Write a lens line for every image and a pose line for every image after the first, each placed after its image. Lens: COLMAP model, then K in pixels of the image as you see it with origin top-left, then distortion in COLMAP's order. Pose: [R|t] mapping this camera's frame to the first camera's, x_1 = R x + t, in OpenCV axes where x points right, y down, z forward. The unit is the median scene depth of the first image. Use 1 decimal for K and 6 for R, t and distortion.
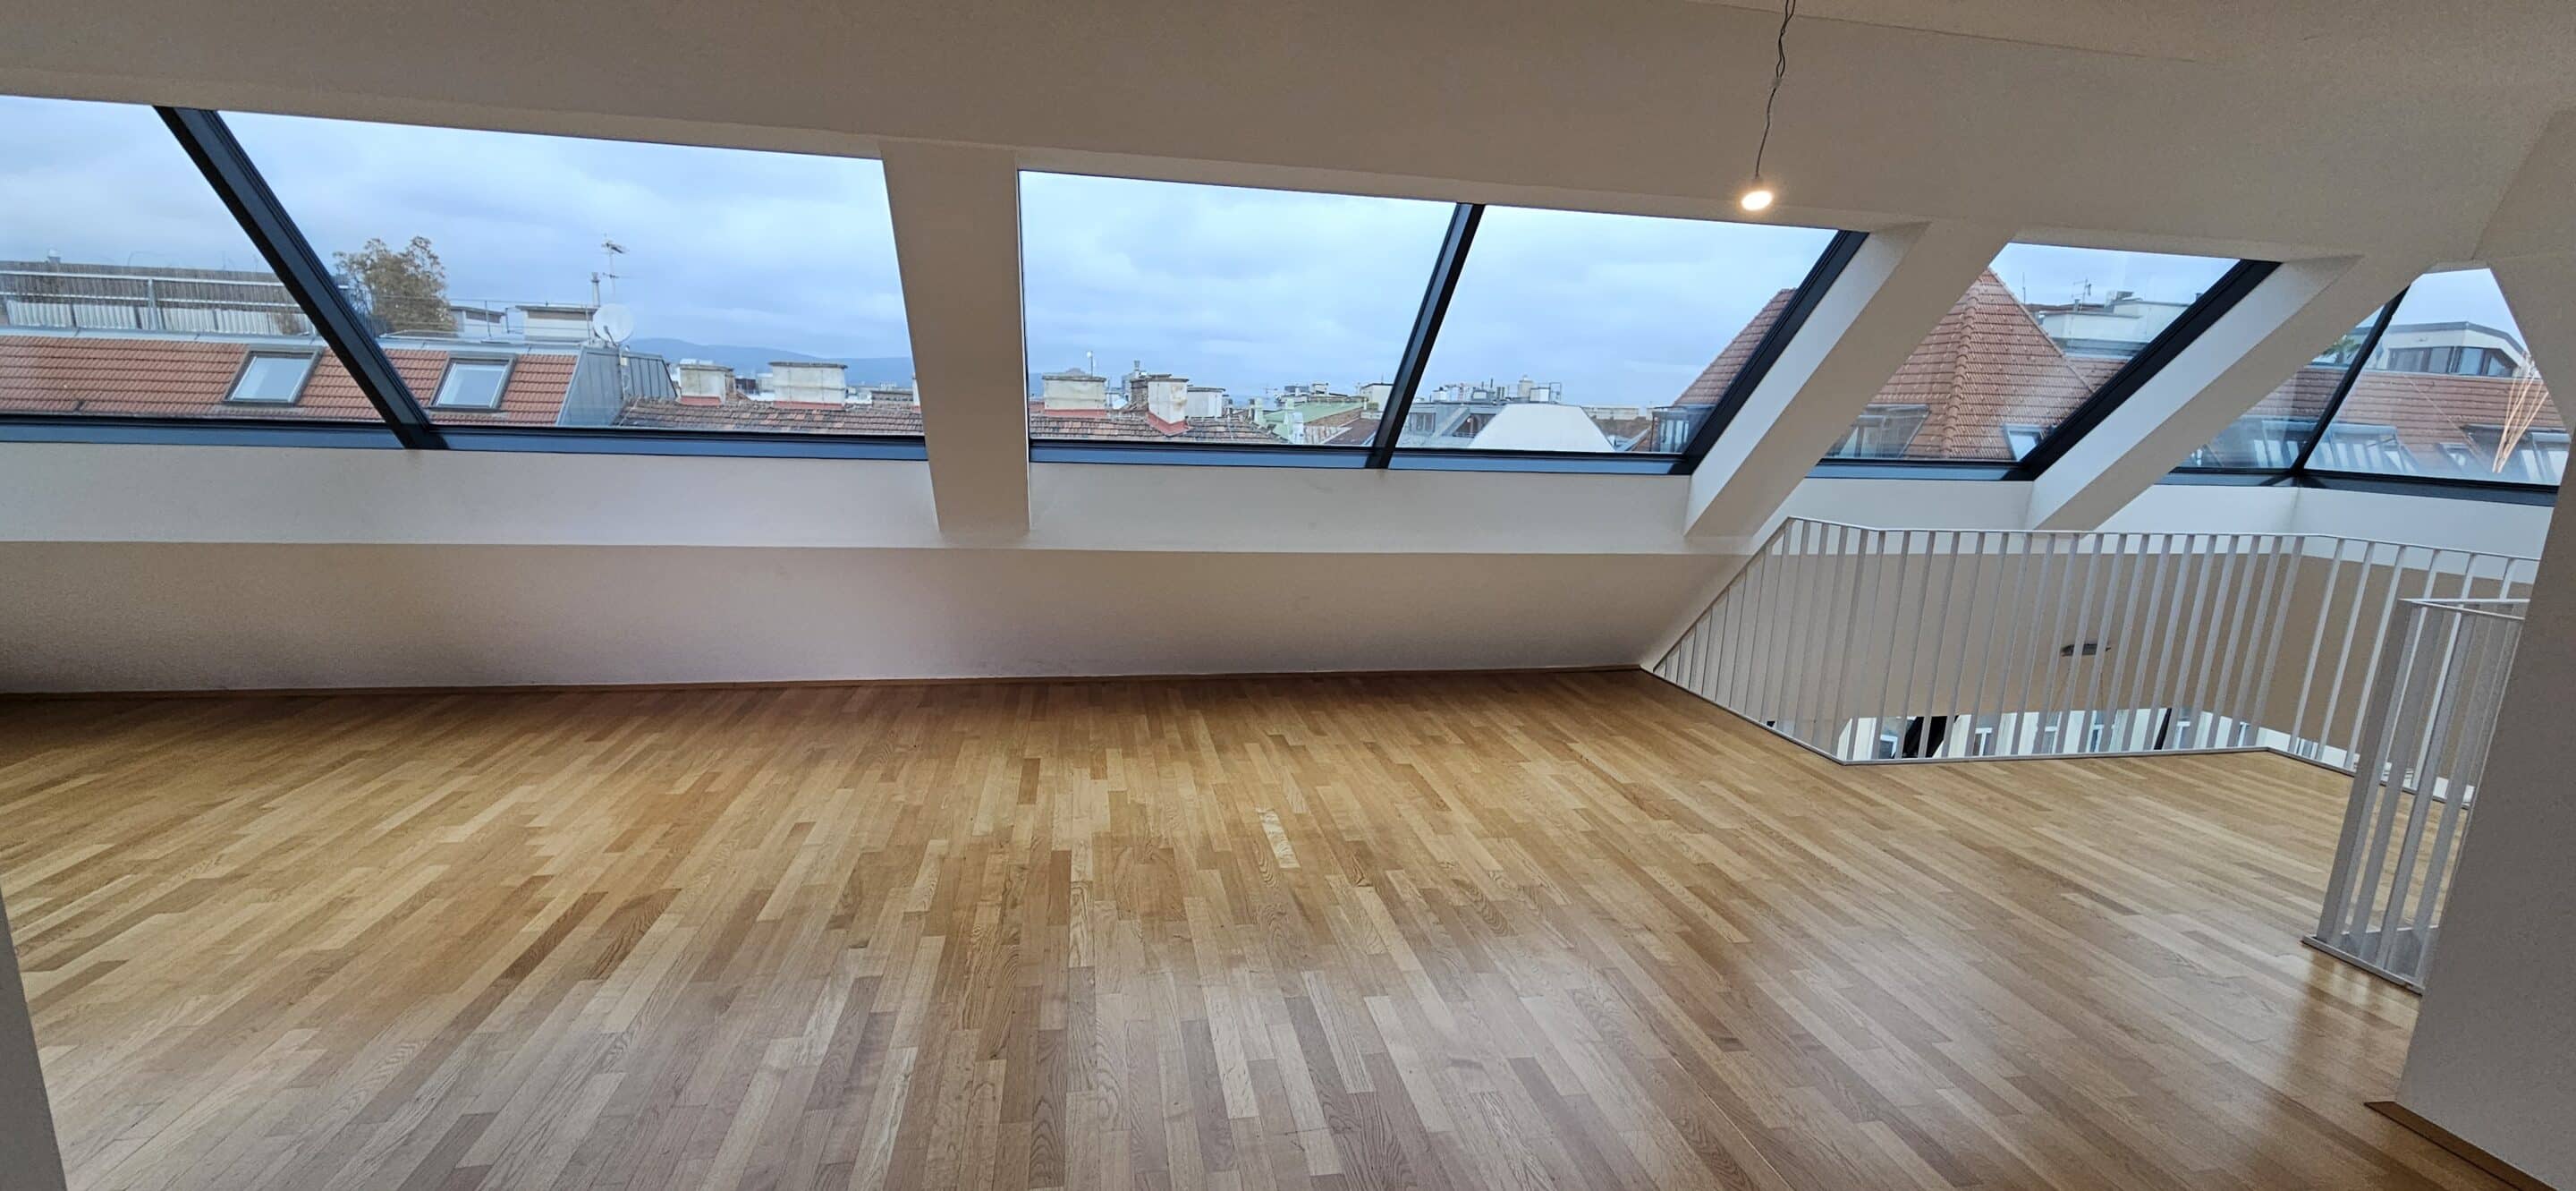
lens RADIAL K [[1048.6, 0, 1274.2], [0, 1048.6, 621.6], [0, 0, 1]] dist [0.002476, -0.000392]
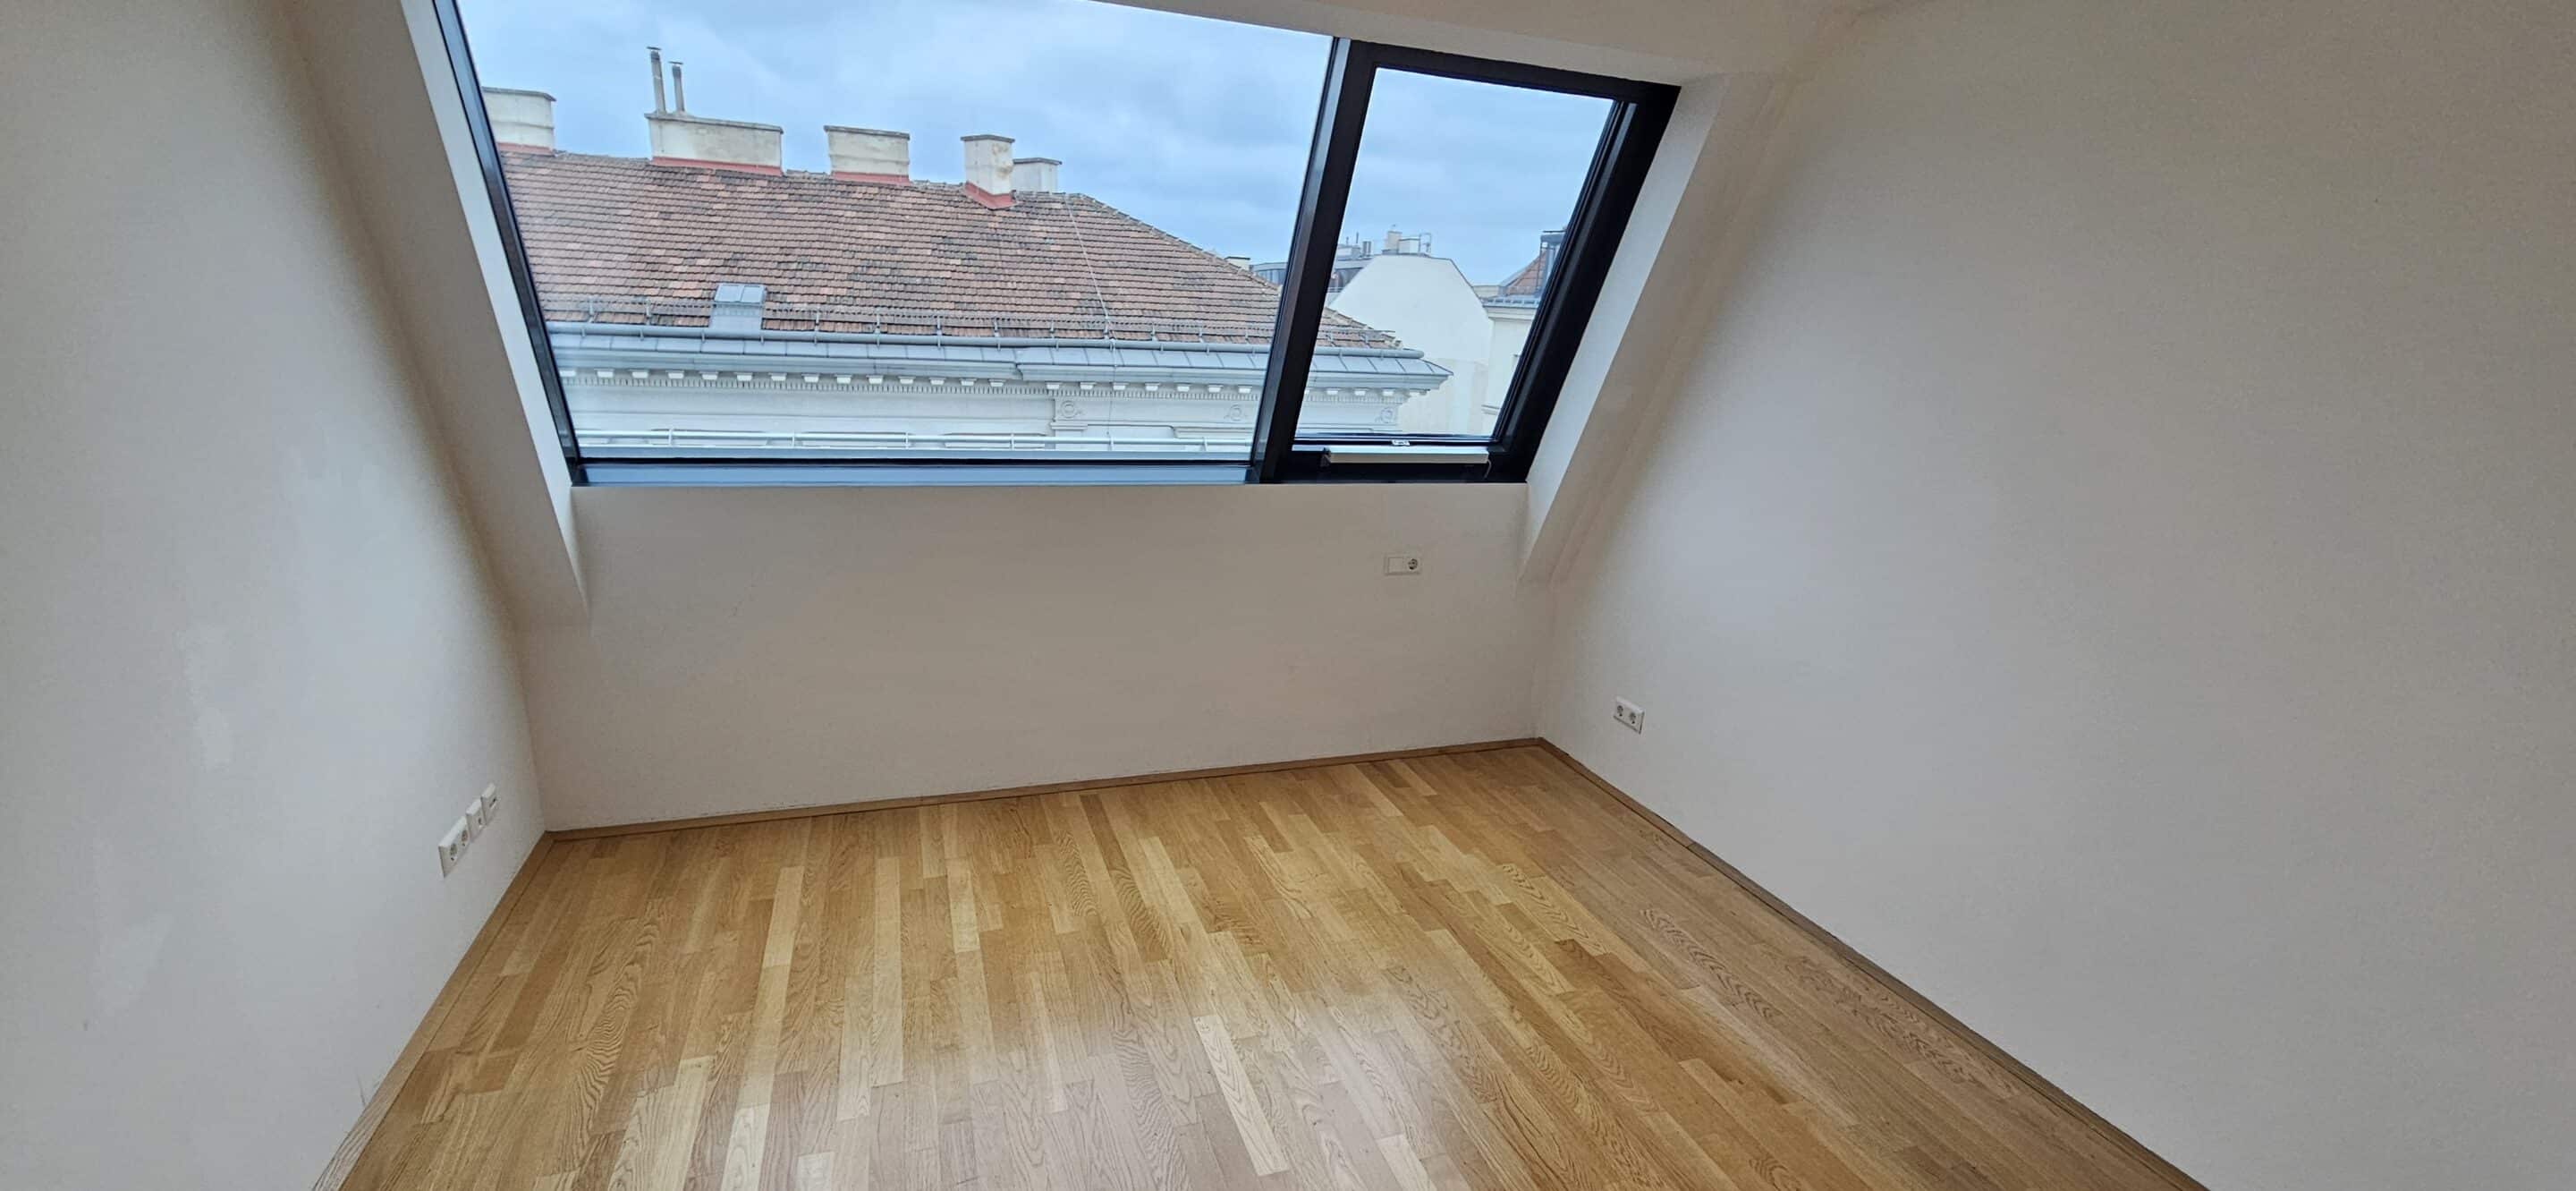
lens RADIAL K [[1048.6, 0, 1269.7], [0, 1048.6, 615.7], [0, 0, 1]] dist [0.002476, -0.000392]
pose [[0.990949, -0.021386, 0.132525, -0.002073], [0.010347, 0.996460, 0.083432, 0.080625], [-0.133840, -0.081306, 0.987662, 0.164800]]
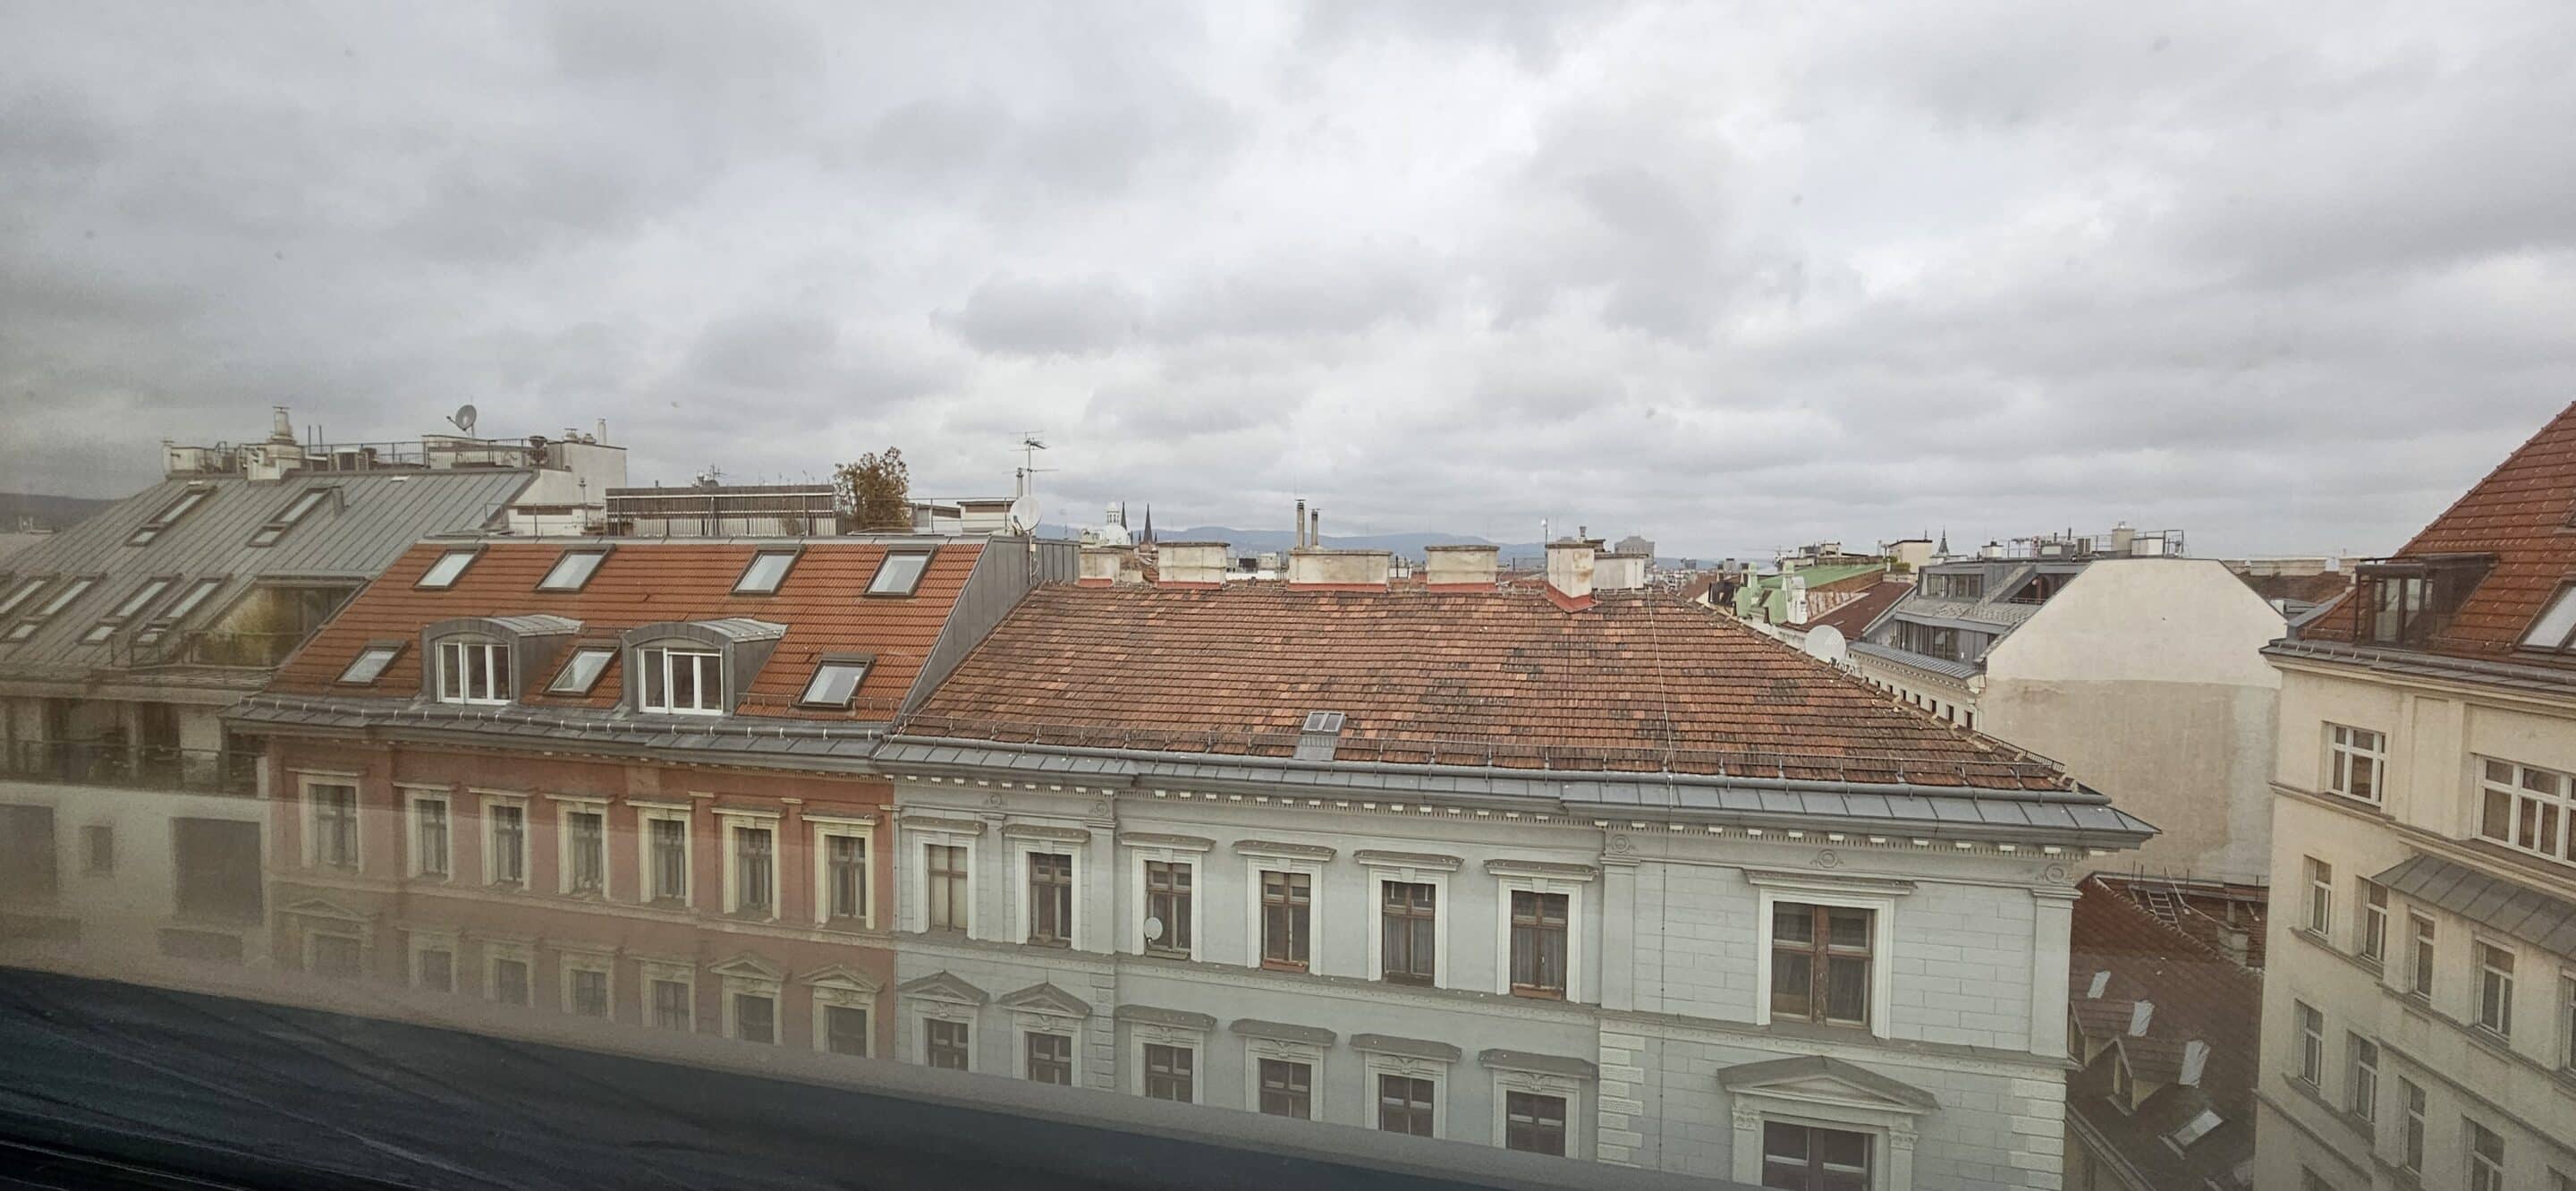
lens RADIAL K [[1048.6, 0, 1281.0], [0, 1048.6, 619.1], [0, 0, 1]] dist [0.002476, -0.000392]
pose [[0.899042, -0.005090, -0.437834, 0.064755], [-0.065091, 0.987268, -0.145136, -0.042645], [0.432998, 0.158982, 0.887264, 0.194957]]
